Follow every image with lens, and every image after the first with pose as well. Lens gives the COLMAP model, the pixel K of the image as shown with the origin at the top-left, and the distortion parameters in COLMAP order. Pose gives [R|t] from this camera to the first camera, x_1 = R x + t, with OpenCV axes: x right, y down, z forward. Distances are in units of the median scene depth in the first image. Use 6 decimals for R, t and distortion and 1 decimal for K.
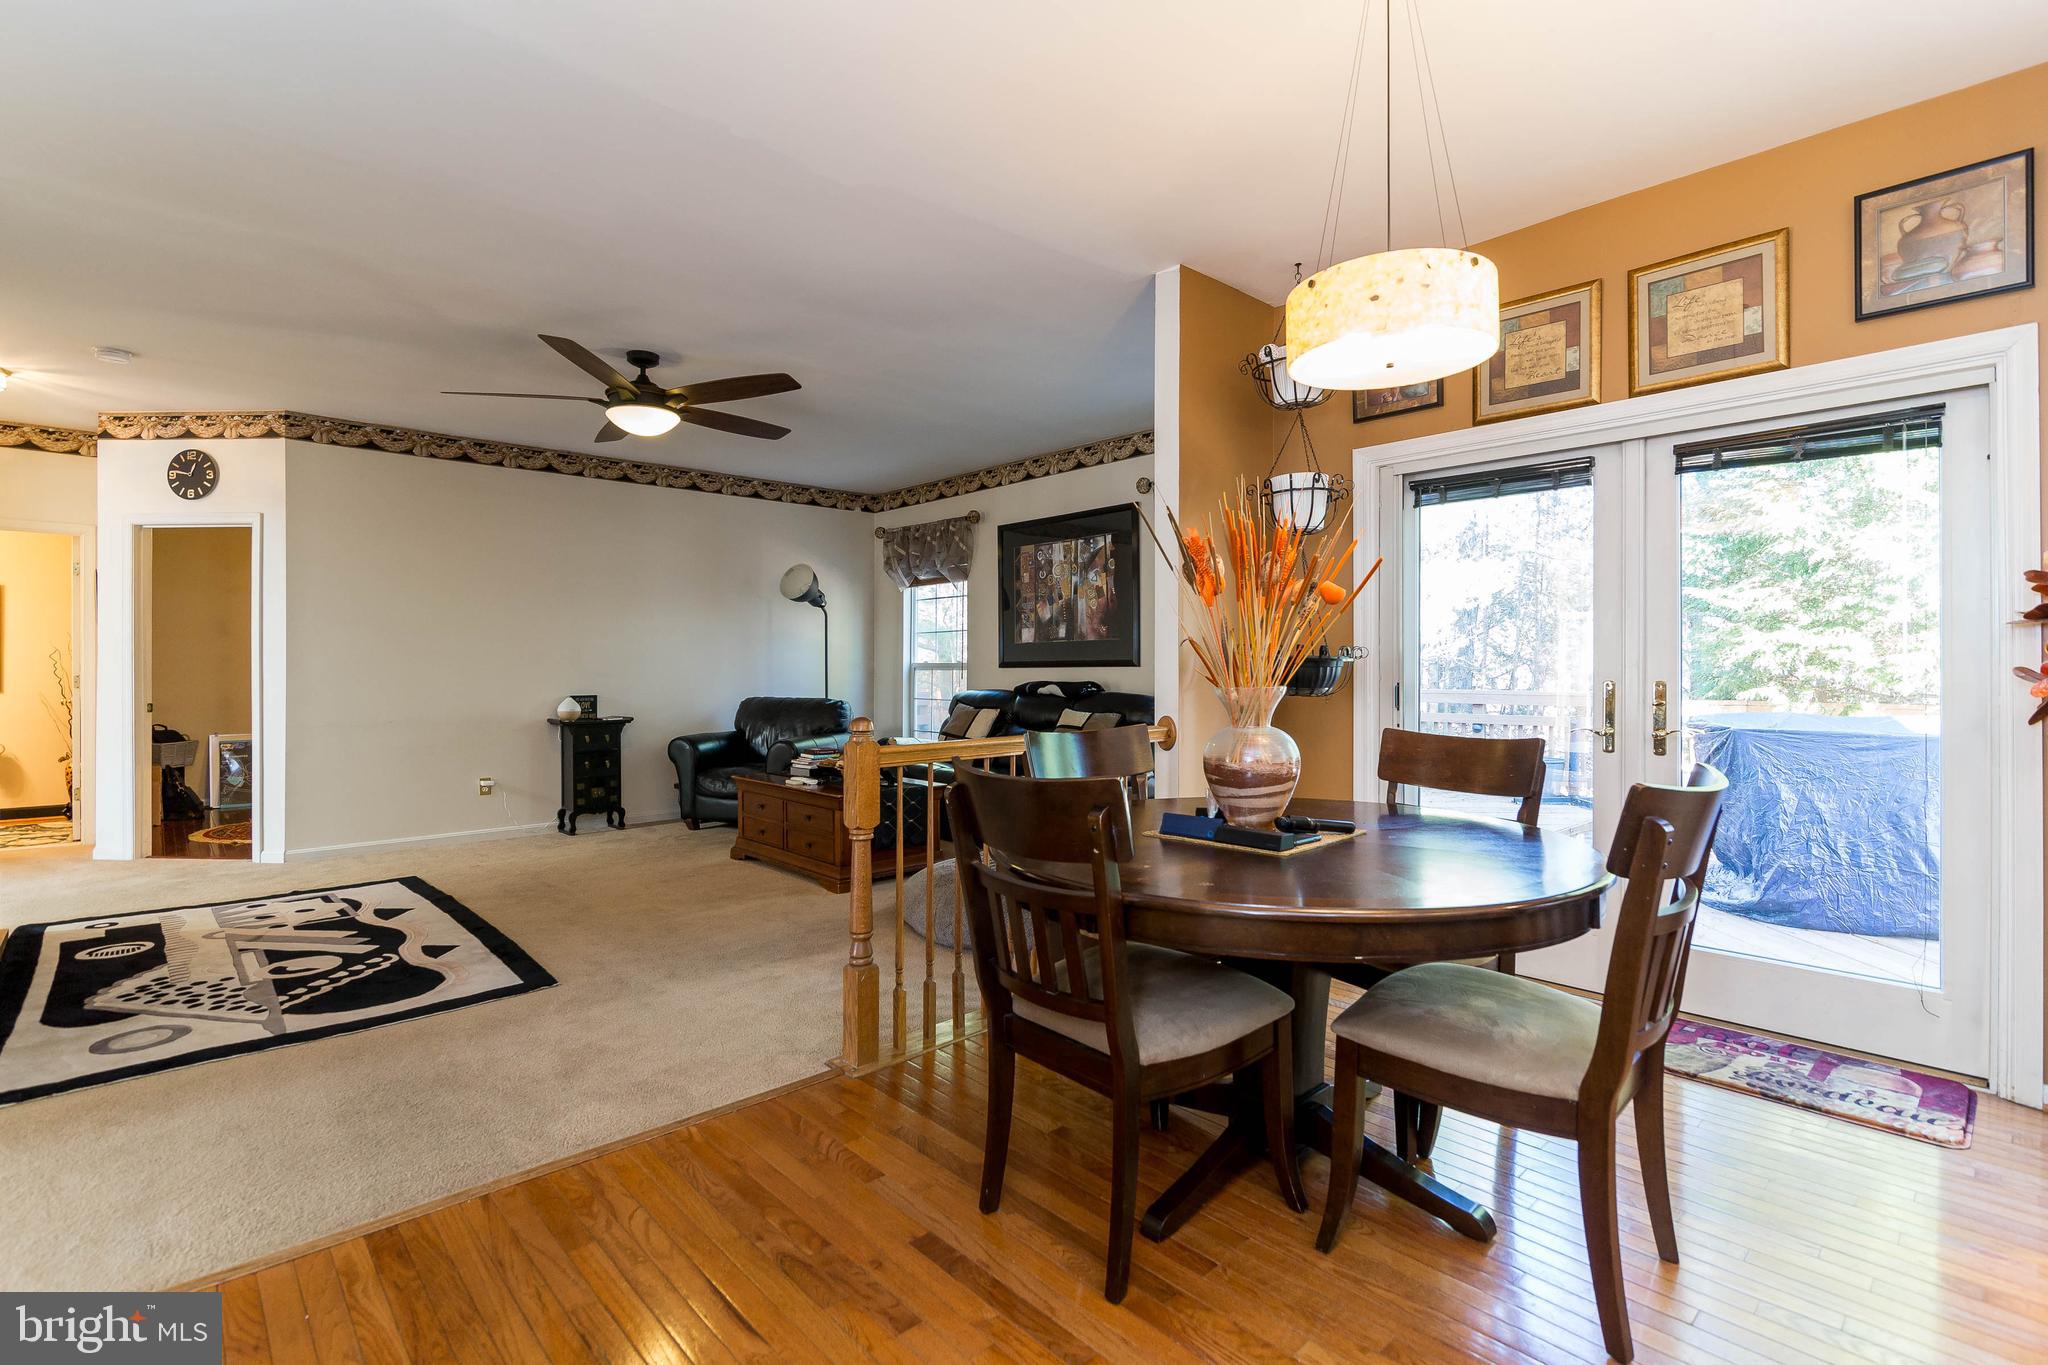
lens RADIAL K [[940.9, 0, 1024.0], [0, 940.9, 667.9], [0, 0, 1]] dist [-0.003762, -0.000059]
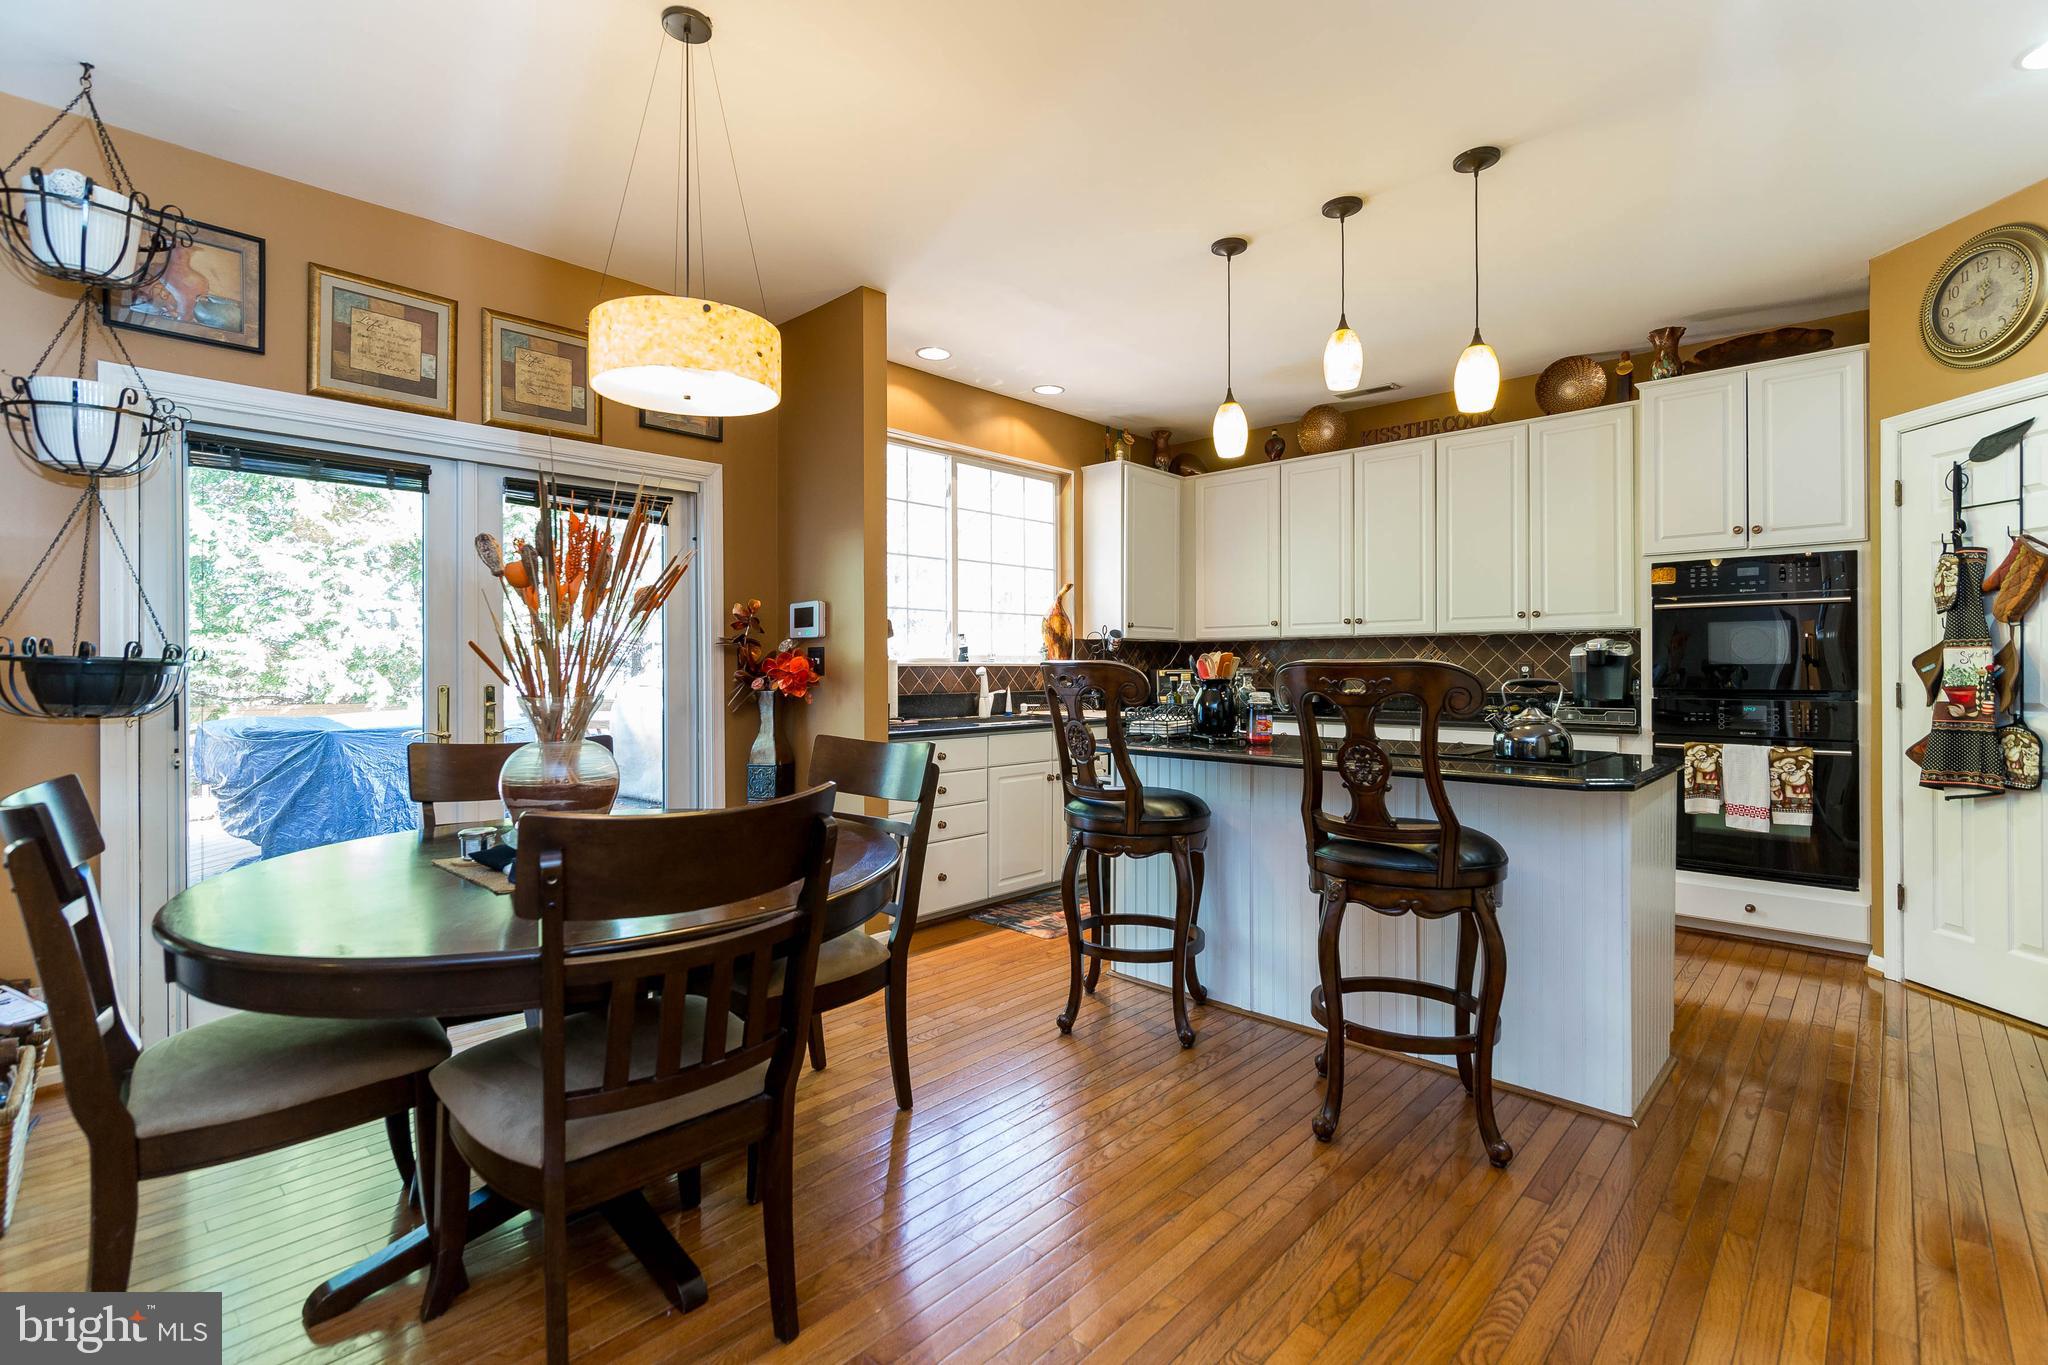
lens RADIAL K [[925.6, 0, 1024.5], [0, 925.6, 664.9], [0, 0, 1]] dist [0.007516, 0.000603]
pose [[-0.069529, 0.004894, 0.997568, -0.345055], [0.003515, 0.999983, -0.004661, -0.000971], [-0.997574, 0.003182, -0.069545, 0.328486]]
